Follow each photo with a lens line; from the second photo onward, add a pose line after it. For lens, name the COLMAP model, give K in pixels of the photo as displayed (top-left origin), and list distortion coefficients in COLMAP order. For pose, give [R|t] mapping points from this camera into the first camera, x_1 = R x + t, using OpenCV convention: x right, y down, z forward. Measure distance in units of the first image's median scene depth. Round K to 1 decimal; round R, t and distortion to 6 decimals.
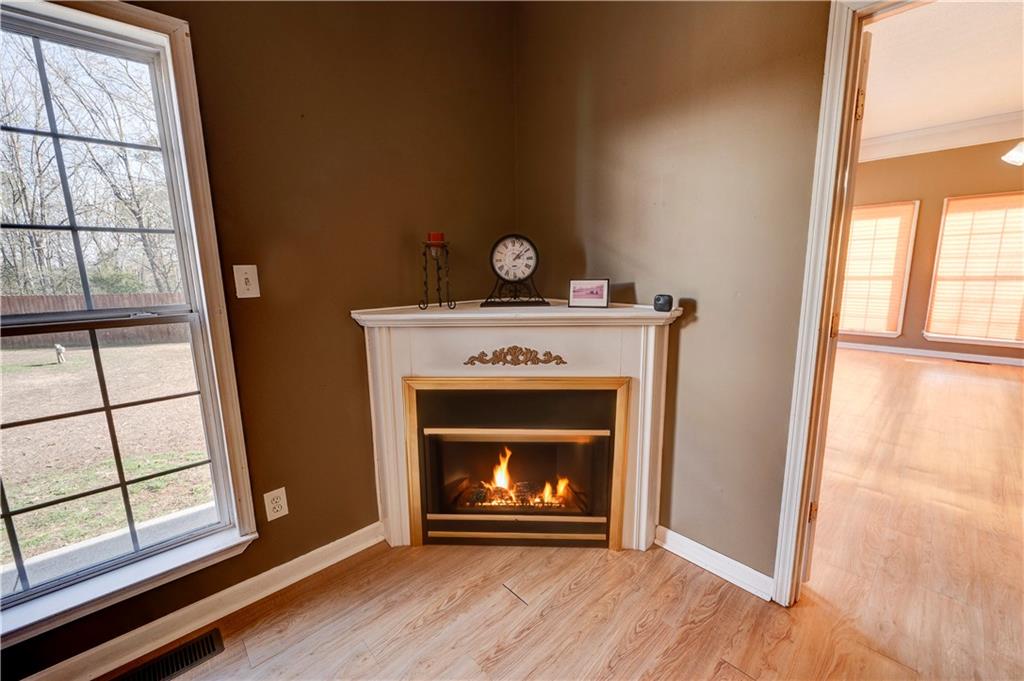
lens RADIAL K [[412.7, 0, 503.0], [0, 412.7, 345.7], [0, 0, 1]] dist [-0.004010, 0.000437]
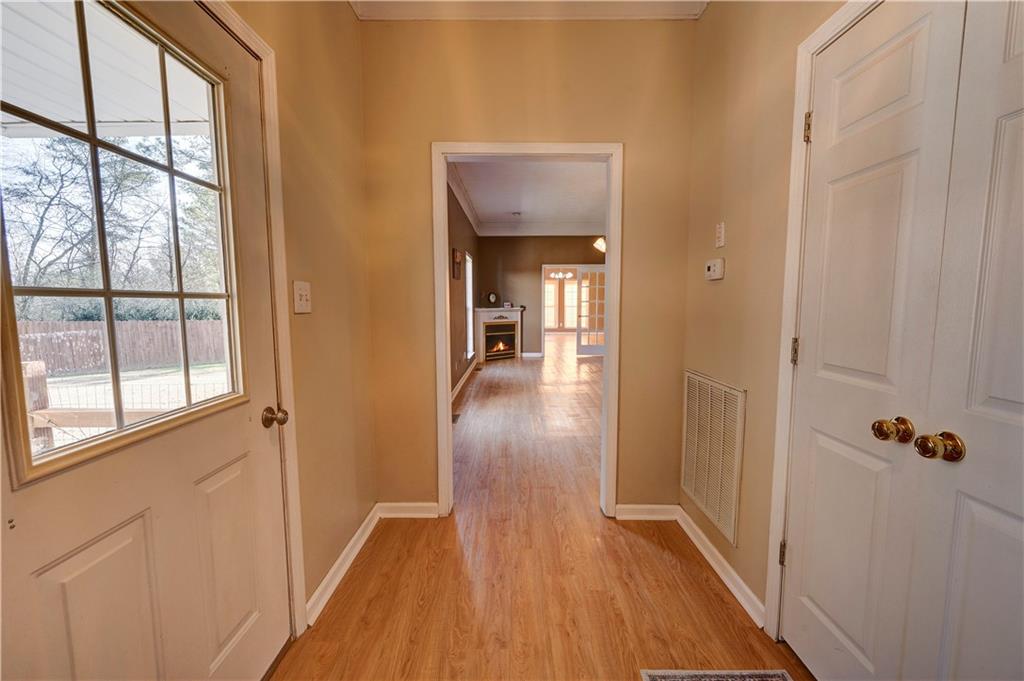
lens RADIAL K [[412.7, 0, 510.2], [0, 412.7, 341.3], [0, 0, 1]] dist [-0.004010, 0.000437]
pose [[0.677592, -0.051877, 0.733606, -3.419668], [0.124258, 0.991244, -0.044674, 0.526413], [-0.724864, 0.121428, 0.678105, -2.328268]]
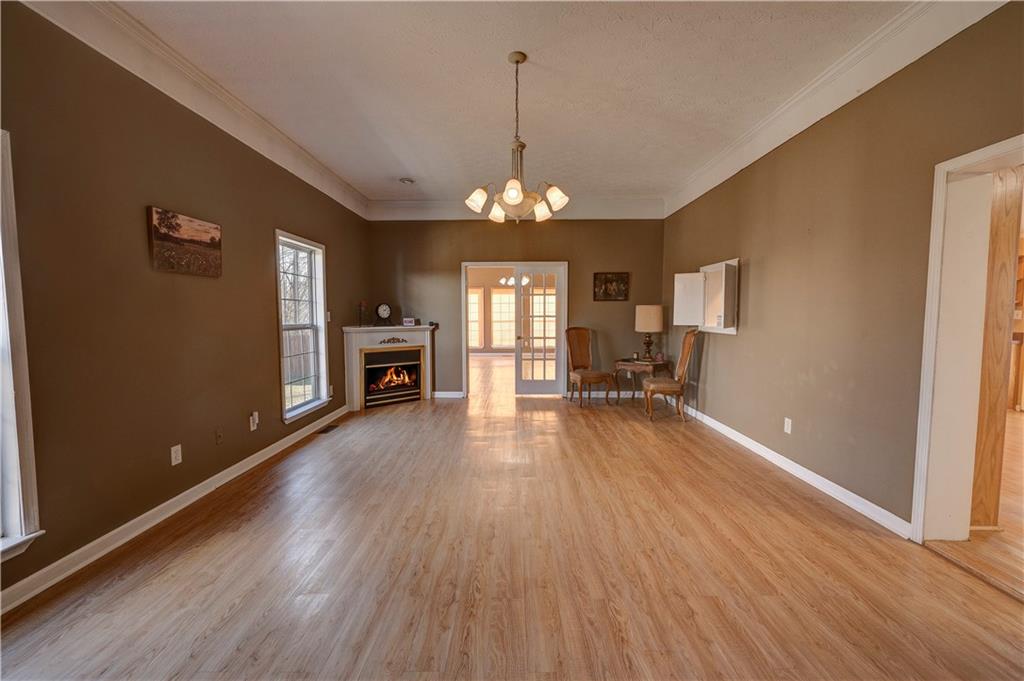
lens RADIAL K [[412.7, 0, 518.3], [0, 412.7, 337.7], [0, 0, 1]] dist [-0.004010, 0.000437]
pose [[0.666359, -0.024225, 0.745237, -1.688299], [0.125261, 0.988905, -0.079858, 0.375269], [-0.735034, 0.146563, 0.662000, -1.834778]]
